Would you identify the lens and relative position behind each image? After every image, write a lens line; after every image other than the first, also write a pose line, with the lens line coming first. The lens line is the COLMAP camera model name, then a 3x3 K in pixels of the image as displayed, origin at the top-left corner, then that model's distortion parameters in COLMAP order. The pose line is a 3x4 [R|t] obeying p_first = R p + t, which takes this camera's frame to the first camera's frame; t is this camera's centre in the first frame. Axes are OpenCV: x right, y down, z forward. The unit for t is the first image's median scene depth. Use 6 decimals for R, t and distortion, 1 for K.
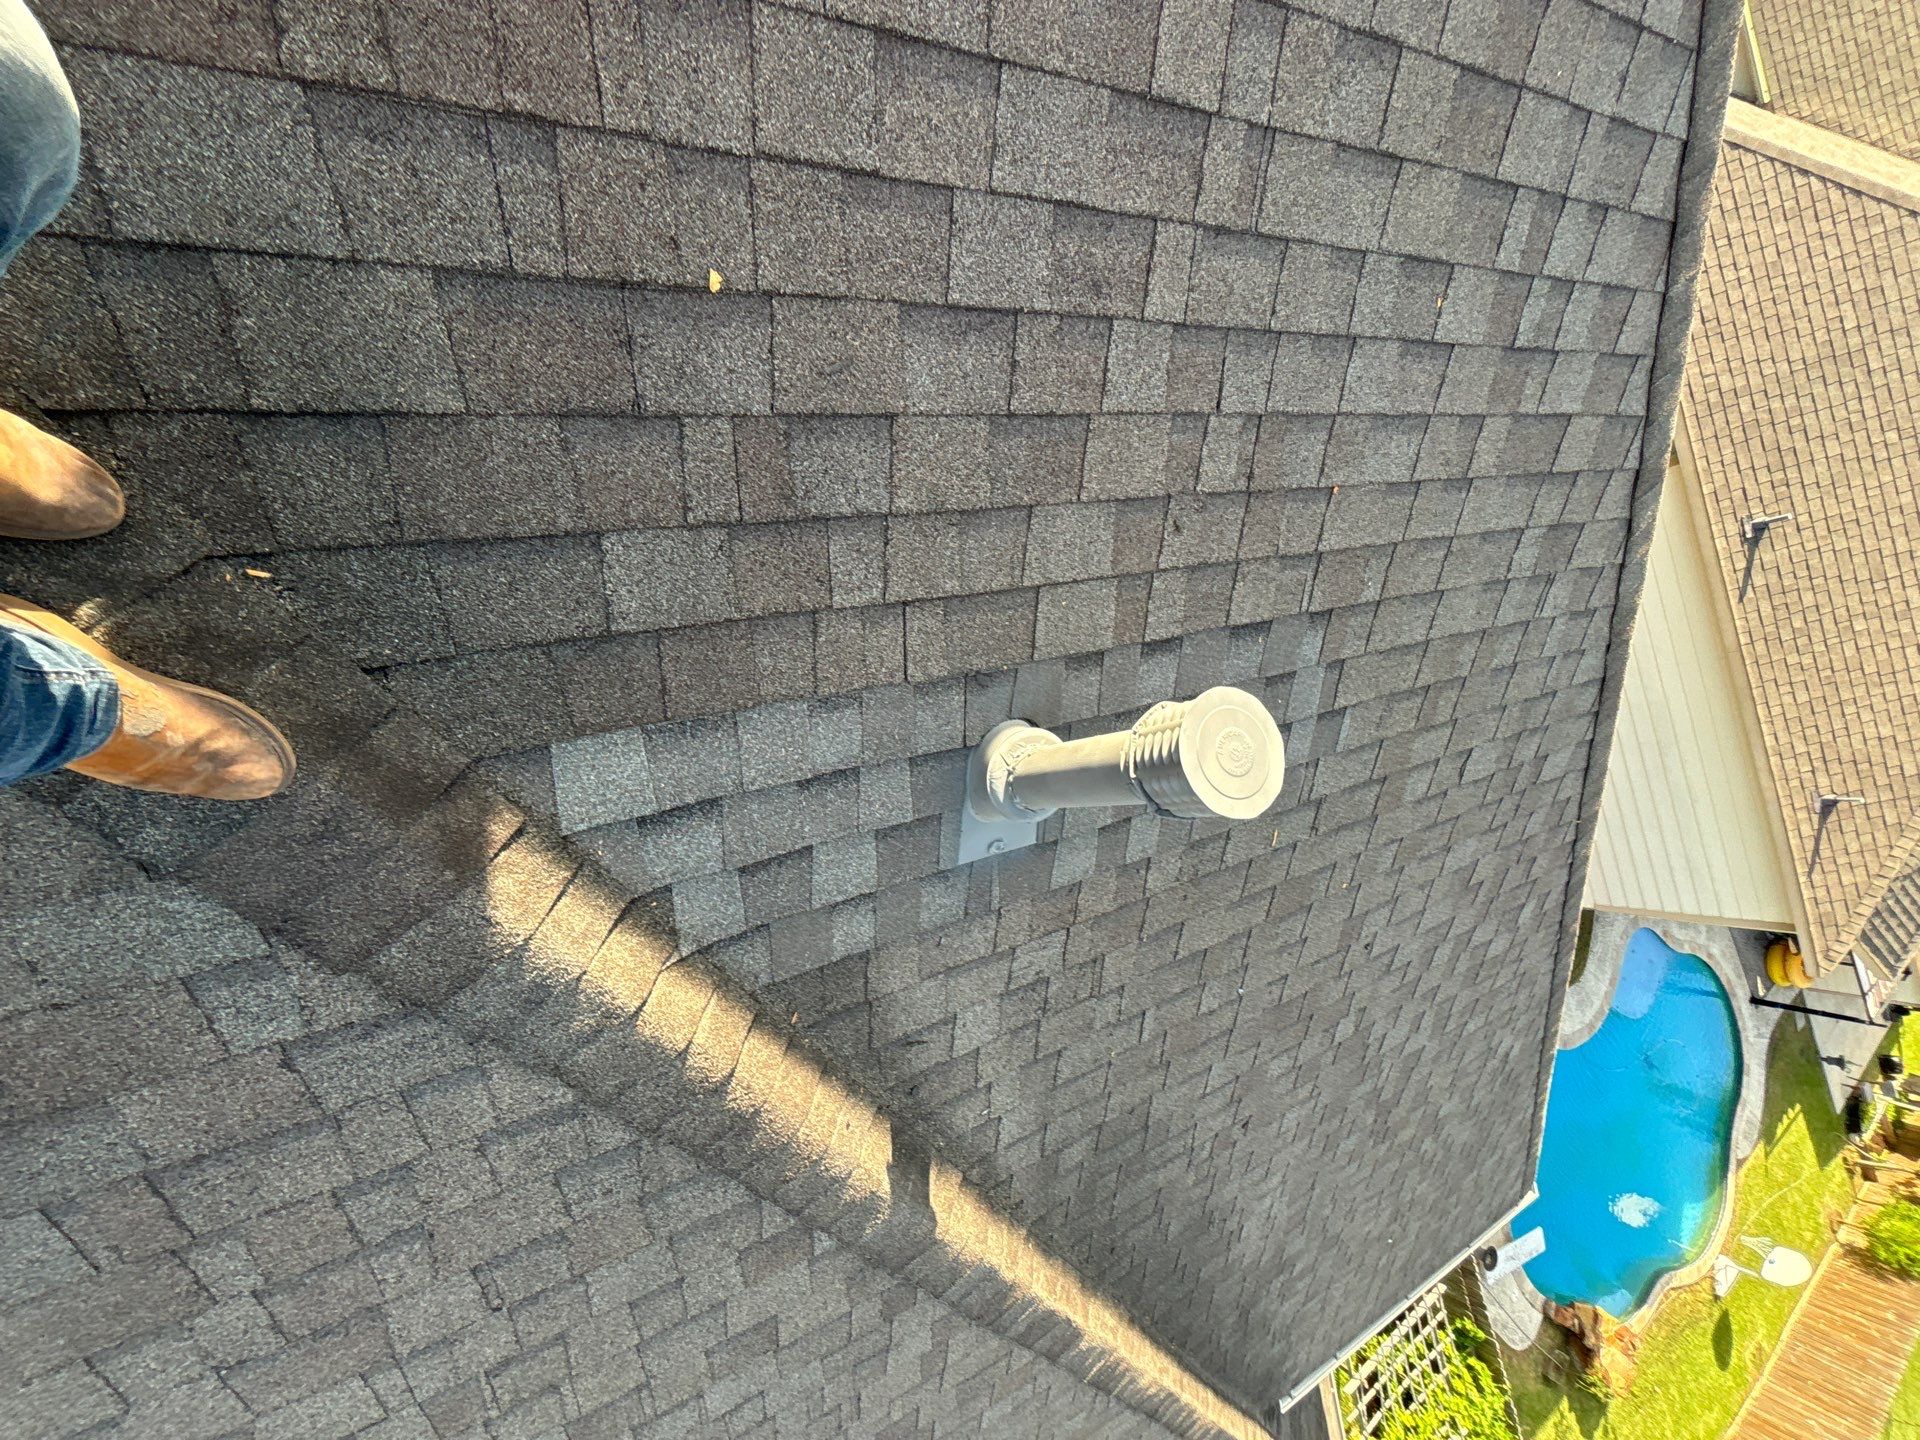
lens RADIAL K [[781.4, 0, 960.0], [0, 781.4, 720.0], [0, 0, 1]] dist [-0.001389, -0.000195]
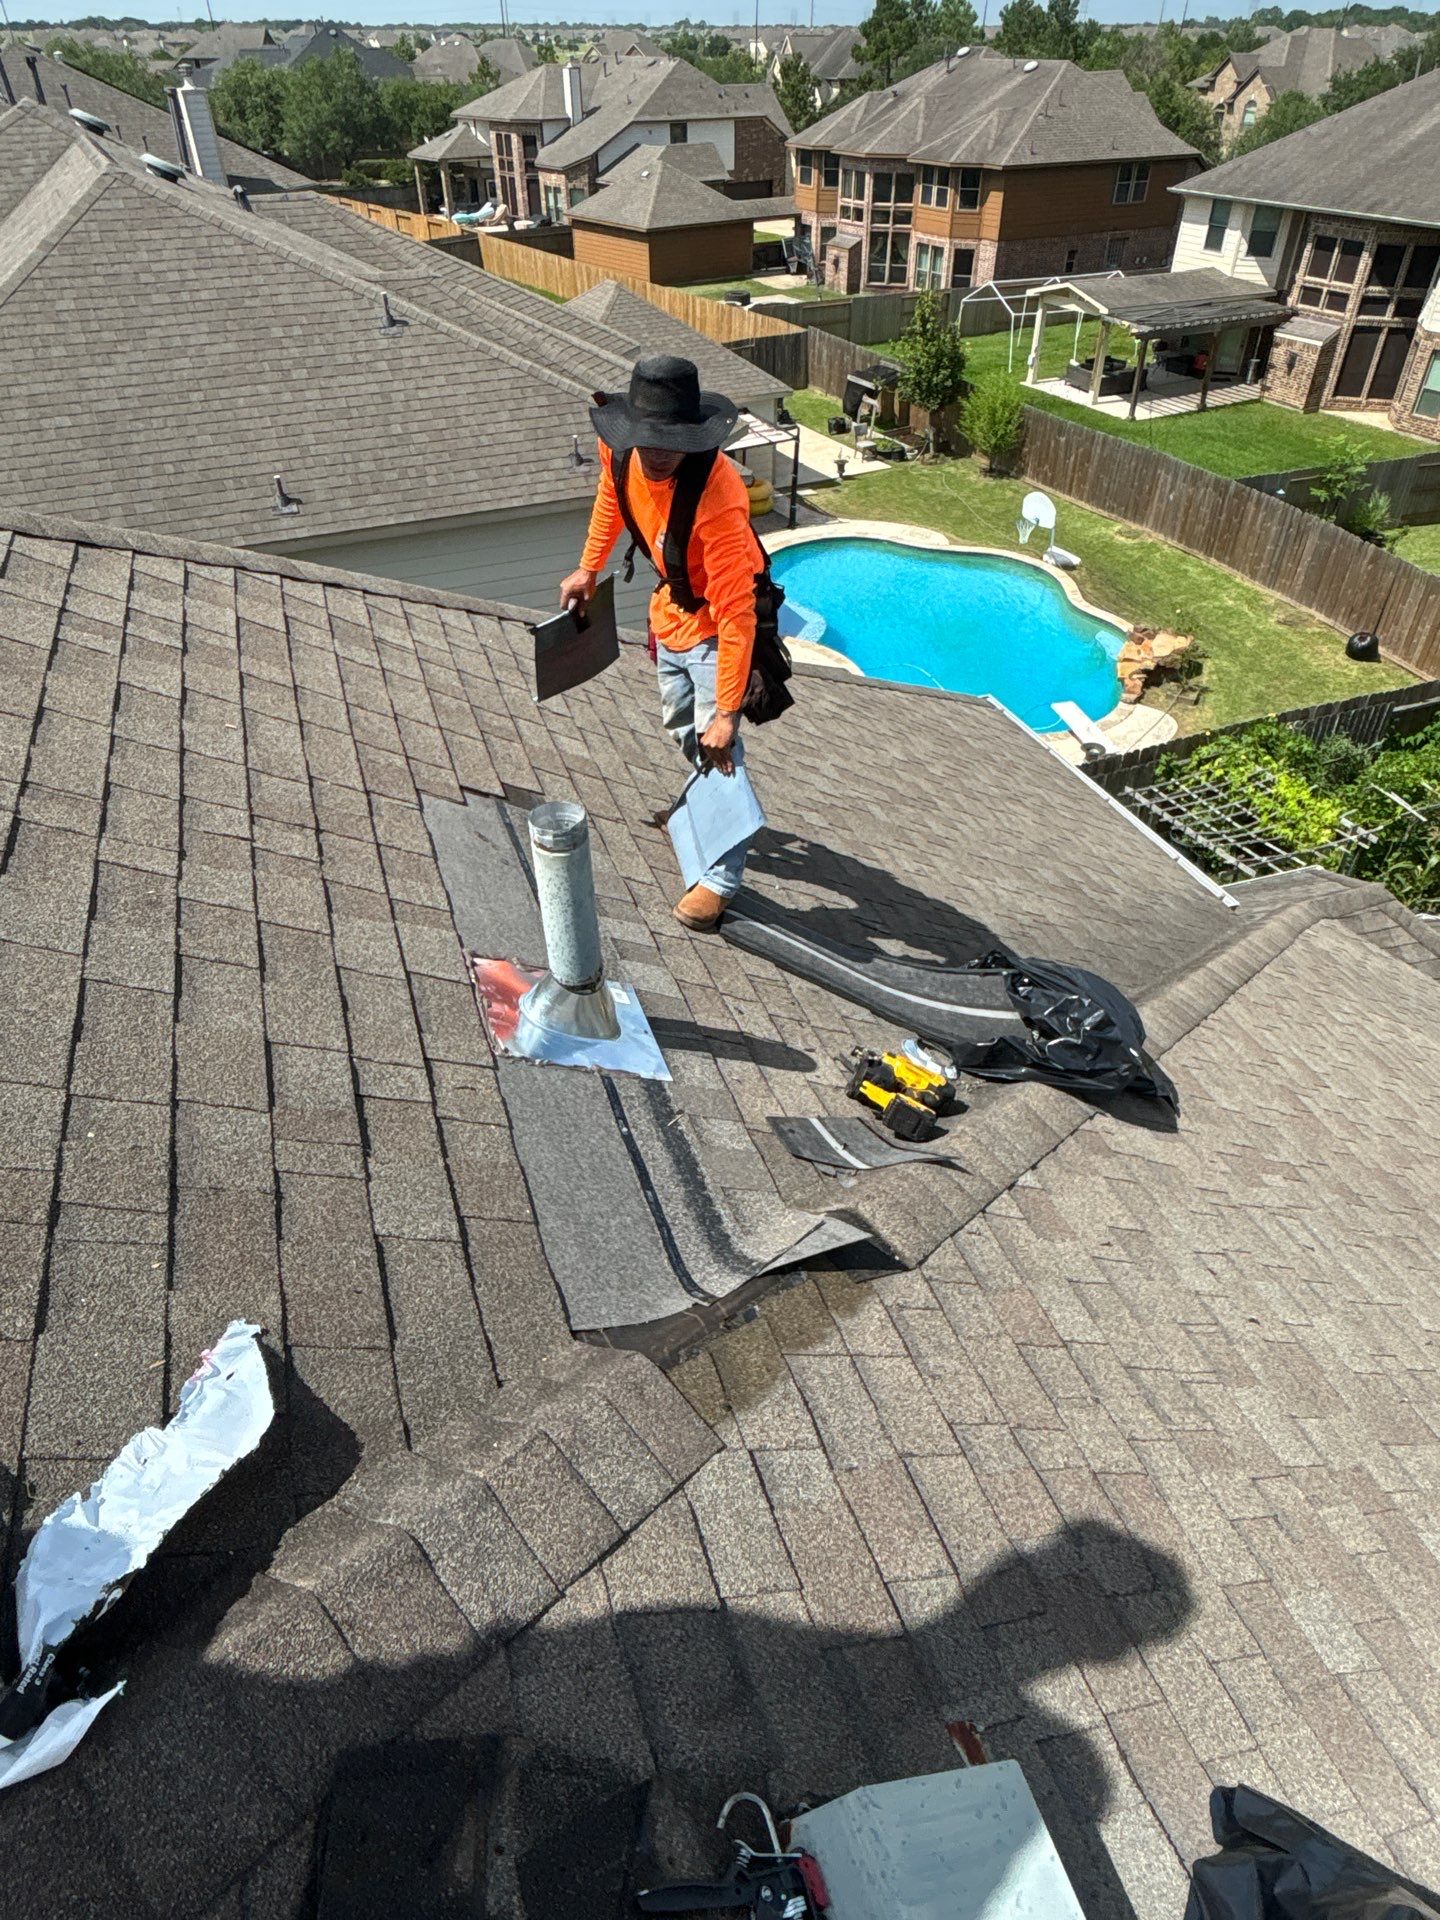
lens RADIAL K [[1148.1, 0, 720.0], [0, 1148.1, 960.0], [0, 0, 1]] dist [-0.001702, 0.001119]
pose [[-0.103481, -0.907791, 0.406456, -0.305742], [0.983361, -0.032032, 0.178817, -0.008181], [-0.149309, 0.418197, 0.896001, -0.288316]]
